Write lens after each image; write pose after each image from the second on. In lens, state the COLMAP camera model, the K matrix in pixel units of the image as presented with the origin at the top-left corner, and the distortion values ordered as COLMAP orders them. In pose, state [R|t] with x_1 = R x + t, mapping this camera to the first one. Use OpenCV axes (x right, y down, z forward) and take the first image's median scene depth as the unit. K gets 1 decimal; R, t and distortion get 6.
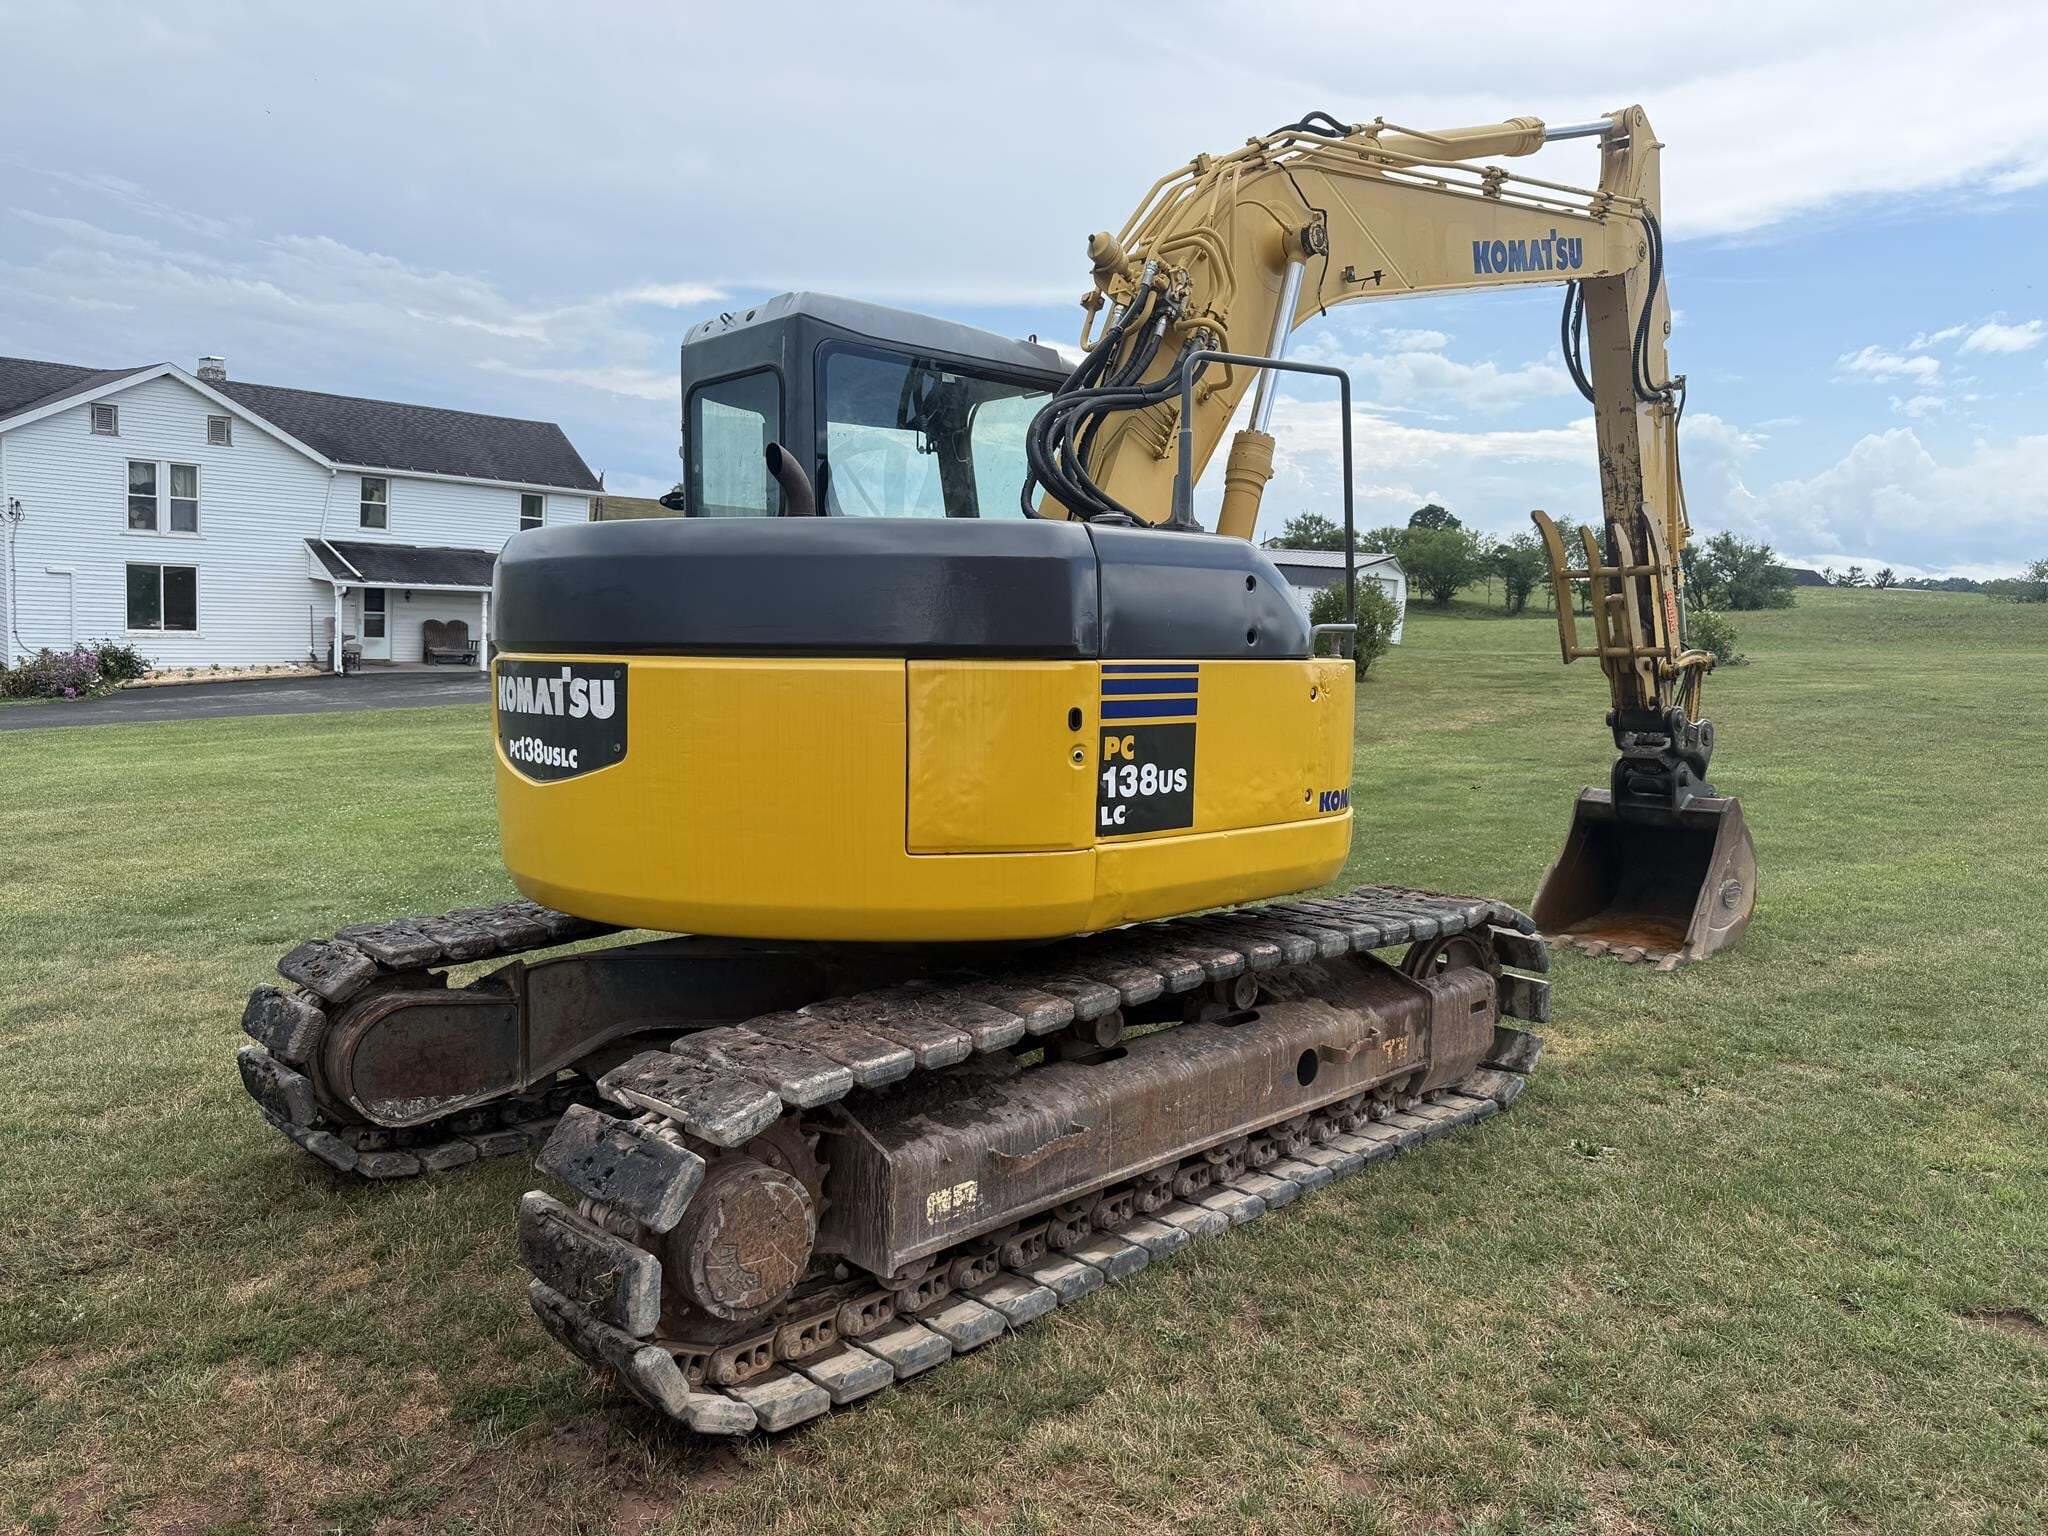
lens RADIAL K [[1427.9, 0, 1033.4], [0, 1427.9, 766.8], [0, 0, 1]] dist [0.084437, -0.124243]
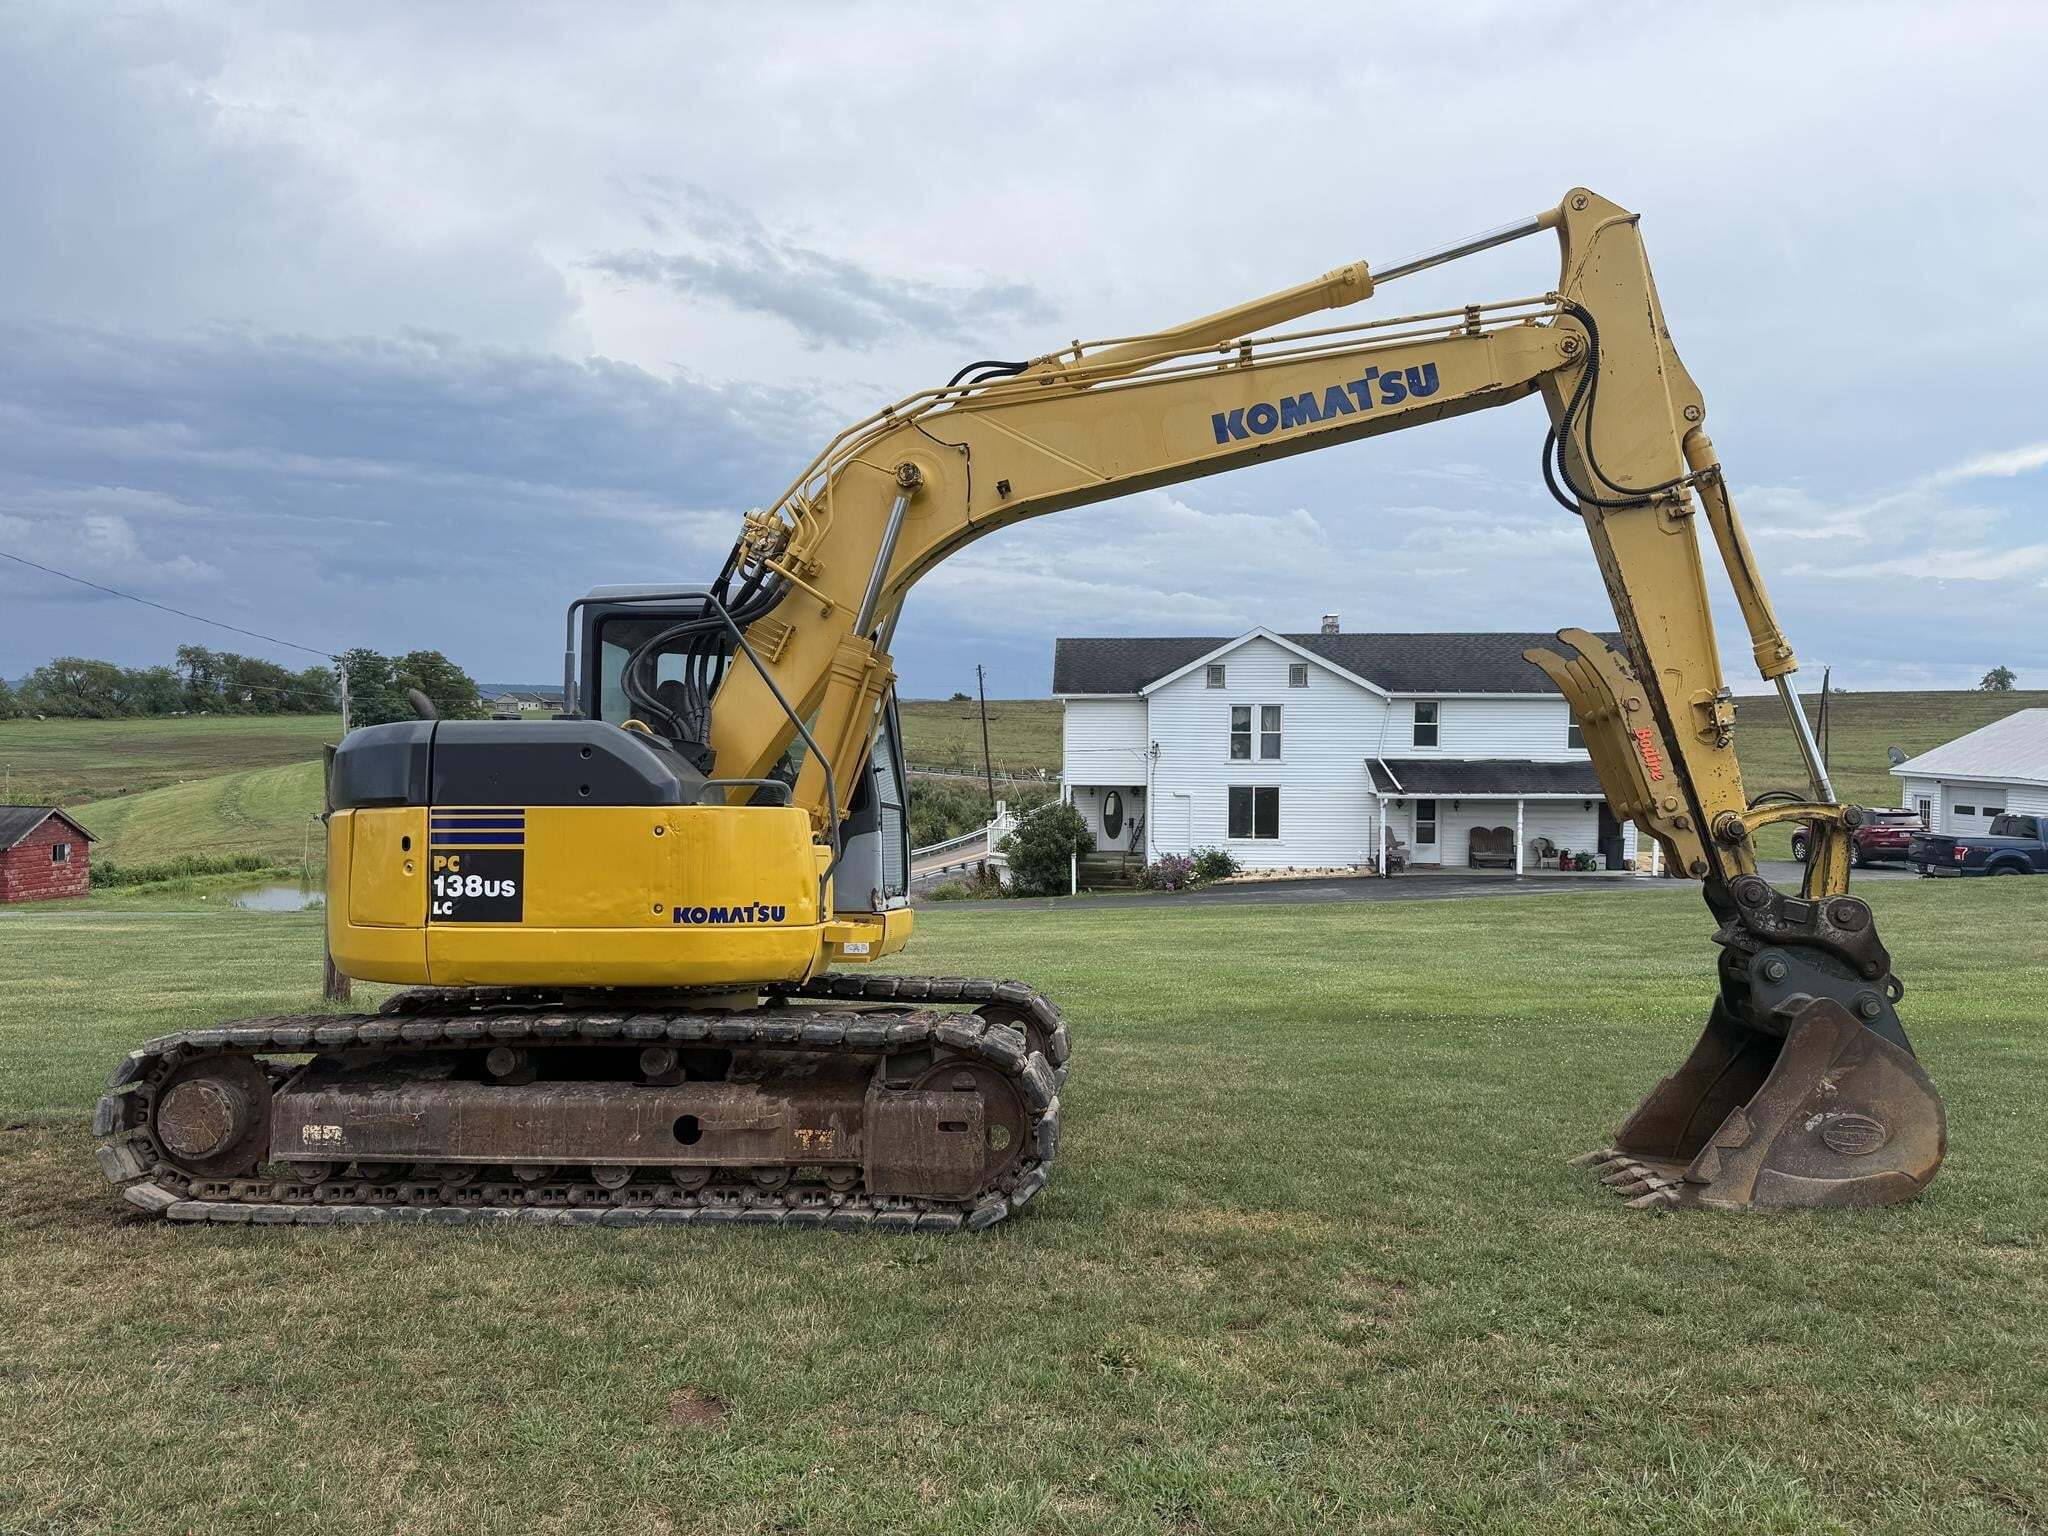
lens RADIAL K [[1427.9, 0, 1033.4], [0, 1427.9, 766.8], [0, 0, 1]] dist [0.084437, -0.124243]
pose [[0.663890, -0.051709, -0.746040, 0.336967], [-0.058979, 0.990879, -0.121164, 0.007073], [0.745501, 0.124440, 0.654785, 0.090053]]
